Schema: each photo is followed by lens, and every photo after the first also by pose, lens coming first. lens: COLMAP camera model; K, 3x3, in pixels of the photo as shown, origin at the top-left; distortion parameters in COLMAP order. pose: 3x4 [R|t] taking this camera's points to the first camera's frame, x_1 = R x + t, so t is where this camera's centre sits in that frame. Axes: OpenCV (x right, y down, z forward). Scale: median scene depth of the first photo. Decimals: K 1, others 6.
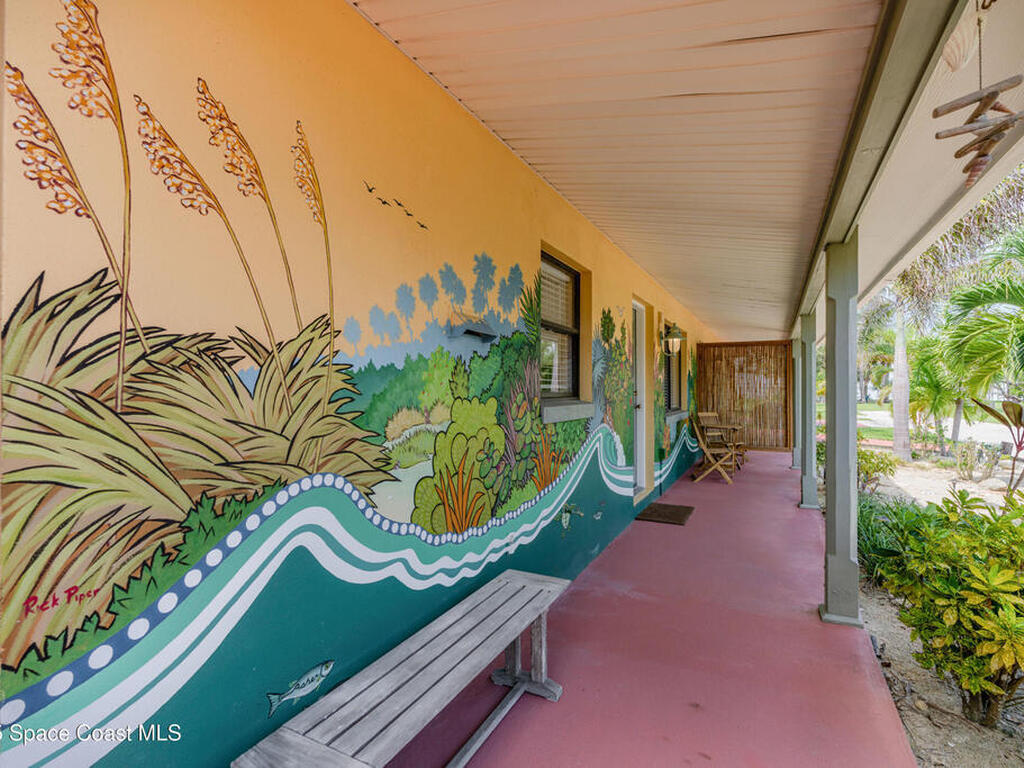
lens RADIAL K [[502.6, 0, 512.0], [0, 502.6, 384.0], [0, 0, 1]] dist [0.002078, 0.000454]
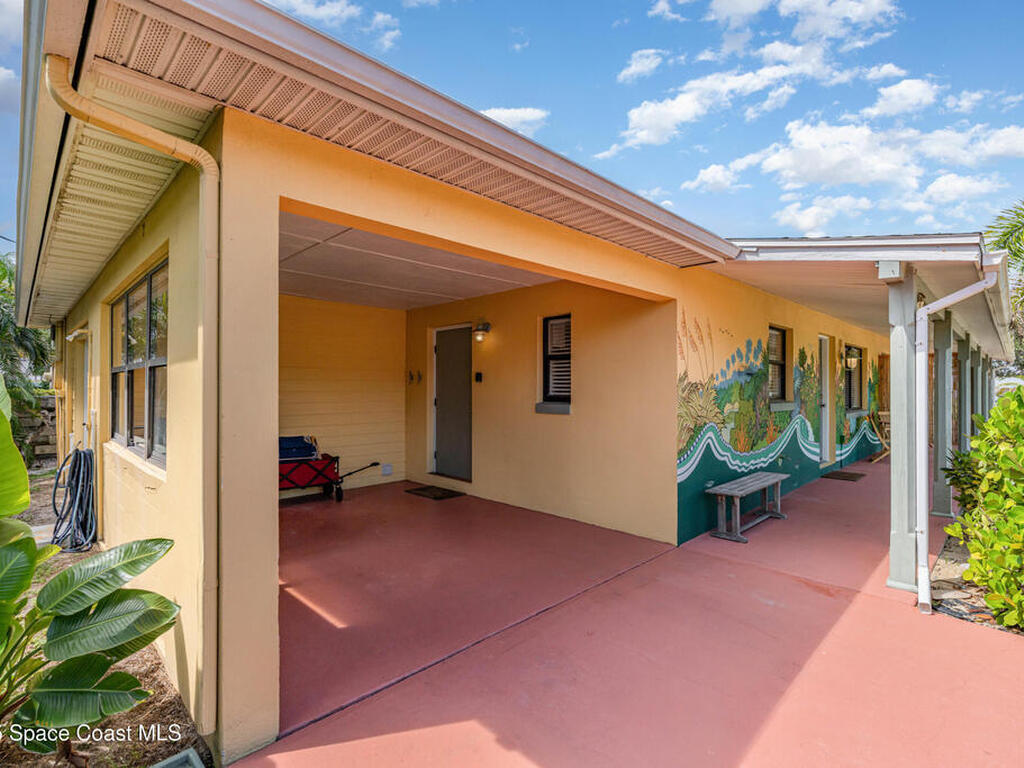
lens RADIAL K [[501.1, 0, 512.0], [0, 501.1, 384.0], [0, 0, 1]] dist [-0.002797, -0.000301]
pose [[0.951521, -0.000090, -0.307584, -0.245207], [0.000353, 1.000000, 0.000800, -0.029233], [0.307584, -0.000869, 0.951521, -1.001470]]
